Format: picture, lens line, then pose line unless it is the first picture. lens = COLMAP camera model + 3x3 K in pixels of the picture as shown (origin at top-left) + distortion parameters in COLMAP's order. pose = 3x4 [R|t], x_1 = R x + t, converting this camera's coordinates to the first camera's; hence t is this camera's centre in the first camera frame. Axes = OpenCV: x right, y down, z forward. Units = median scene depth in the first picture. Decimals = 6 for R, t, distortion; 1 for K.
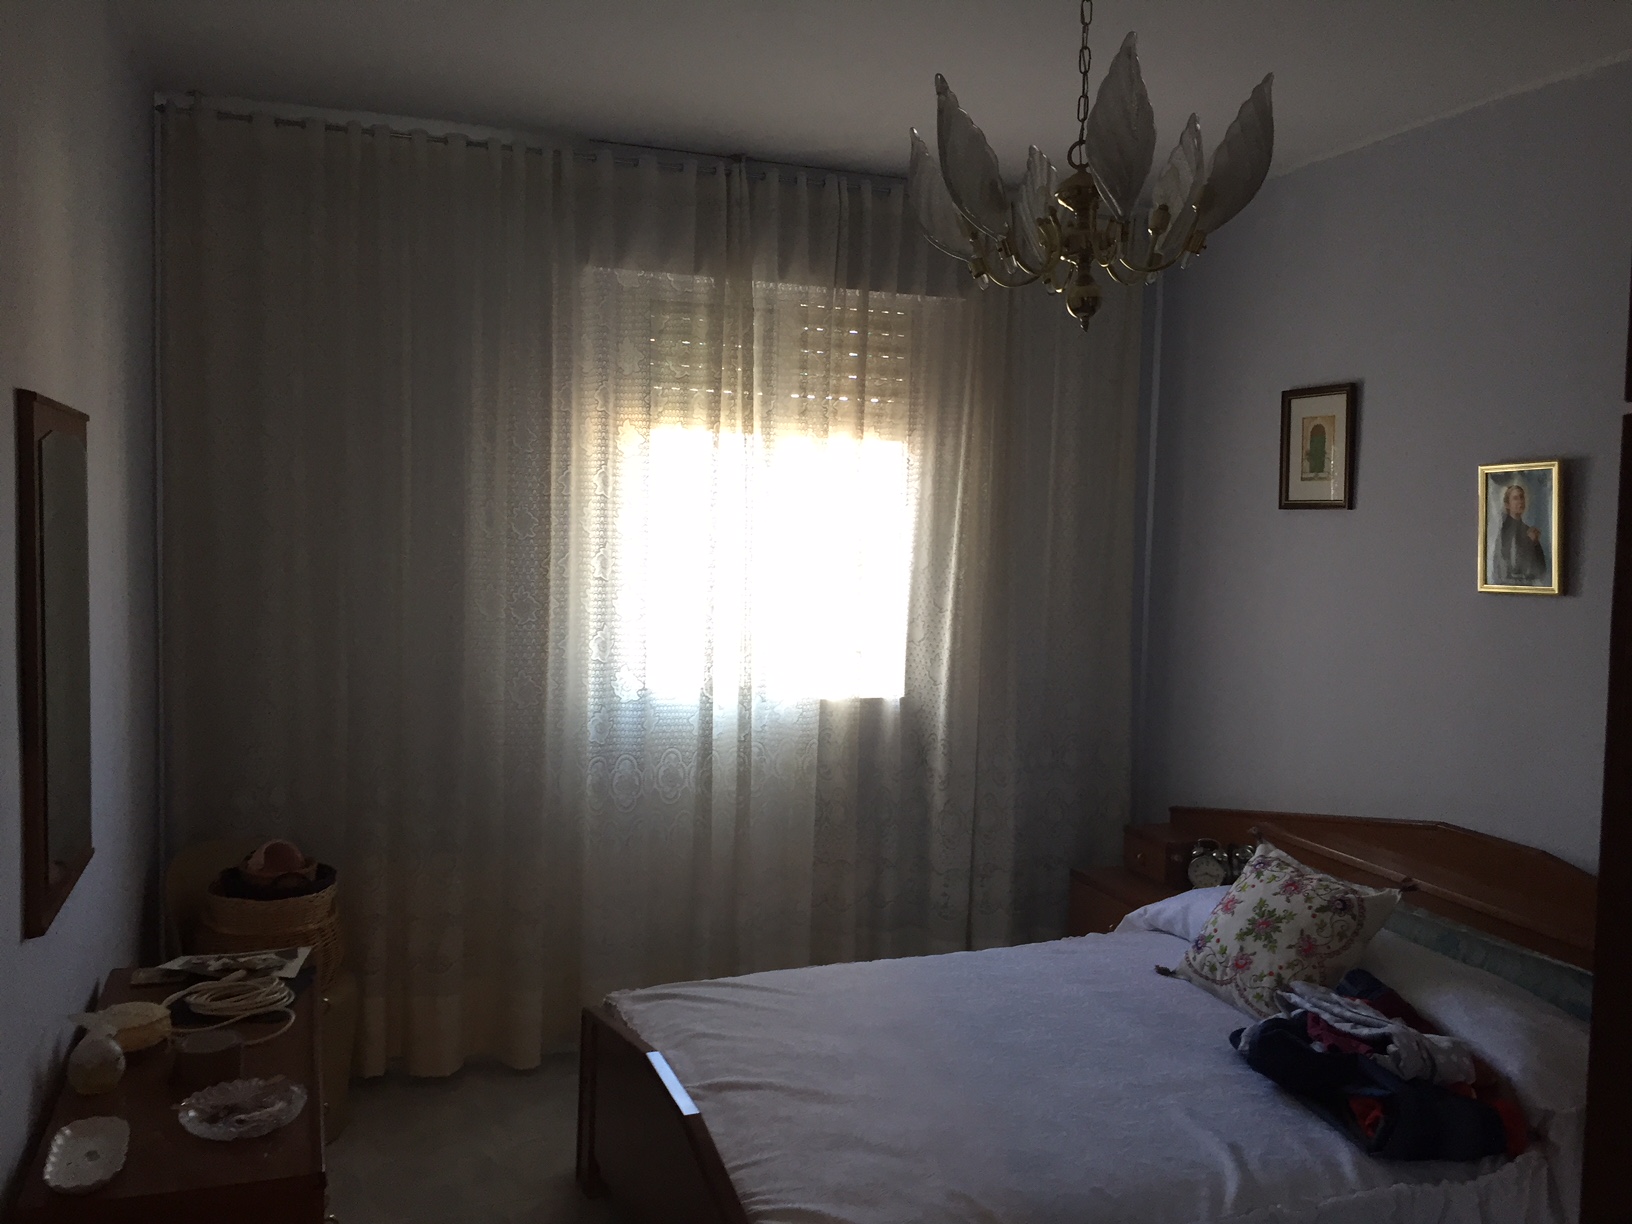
lens RADIAL K [[1379.8, 0, 812.6], [0, 1379.8, 610.1], [0, 0, 1]] dist [0.072598, -0.094274]
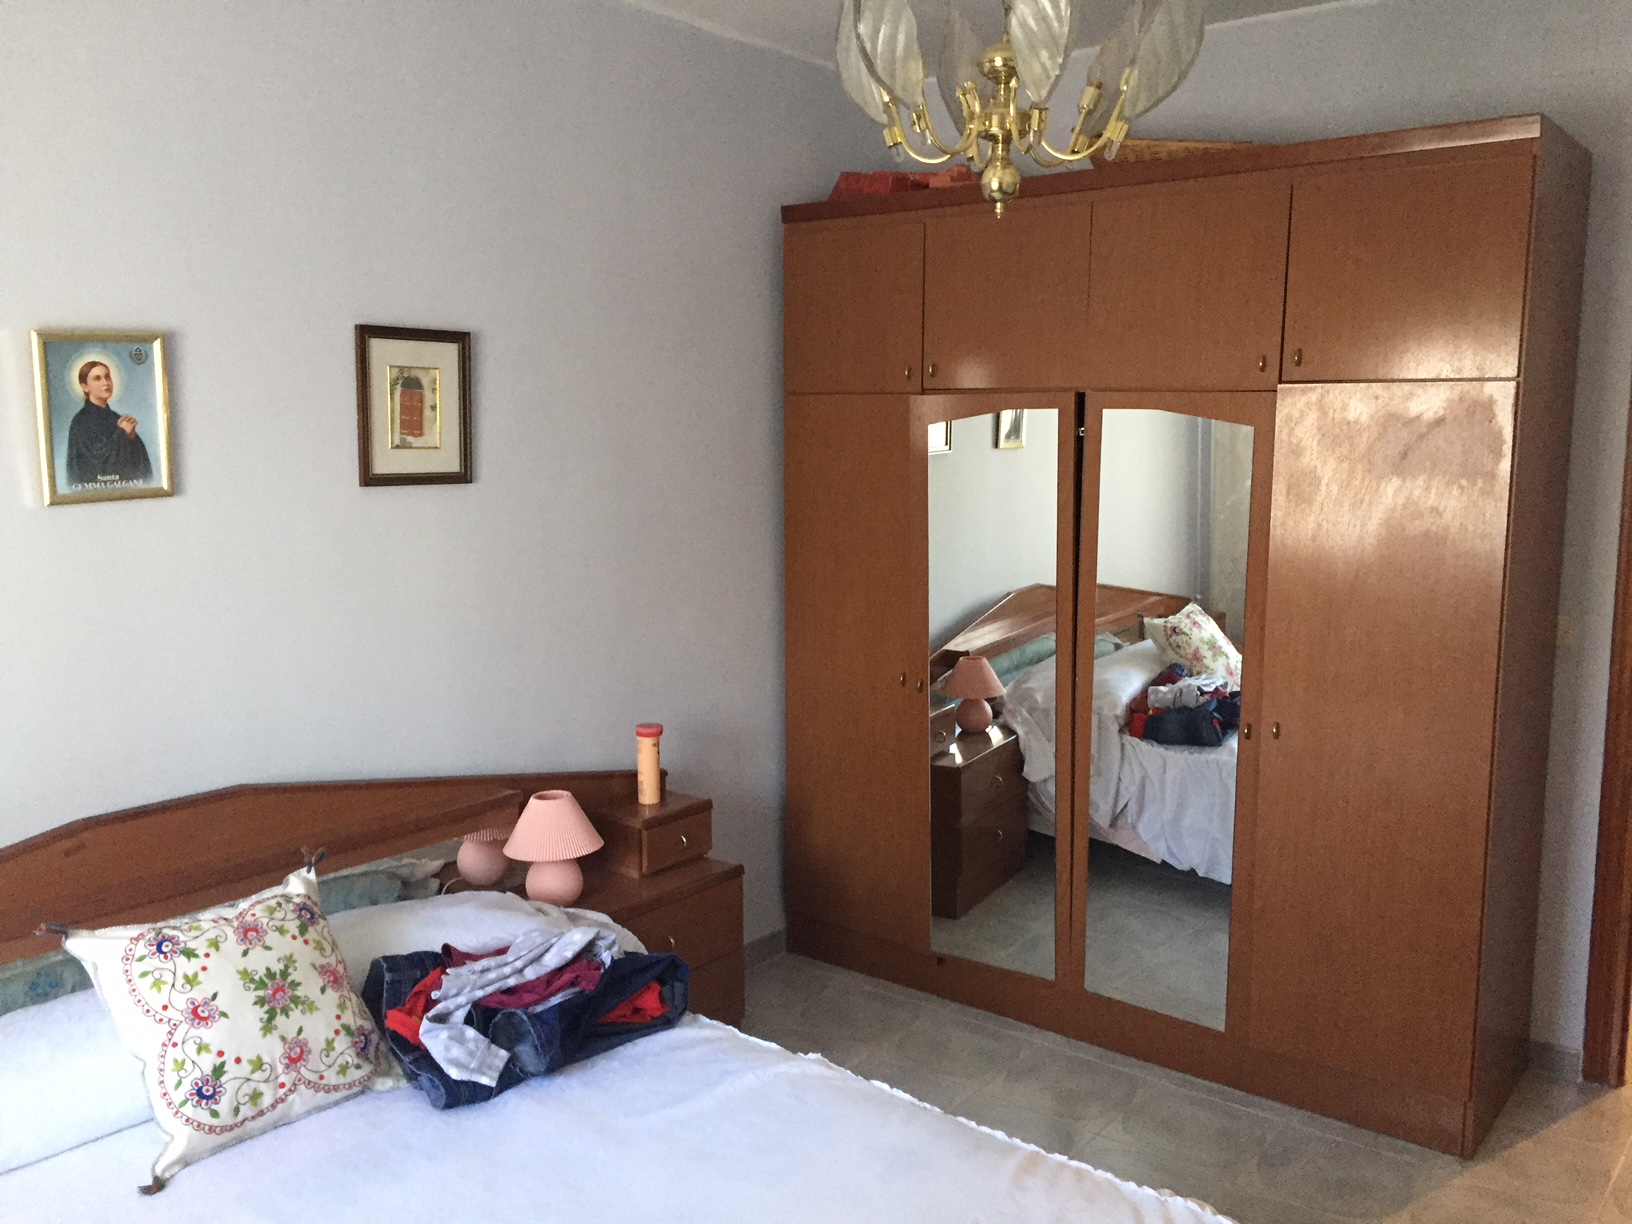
lens RADIAL K [[1379.8, 0, 813.9], [0, 1379.8, 606.9], [0, 0, 1]] dist [0.072598, -0.094274]
pose [[-0.538484, -0.130320, 0.832497, -0.382654], [0.044472, 0.982196, 0.182520, -0.081412], [-0.841461, 0.135307, -0.523101, 1.116907]]
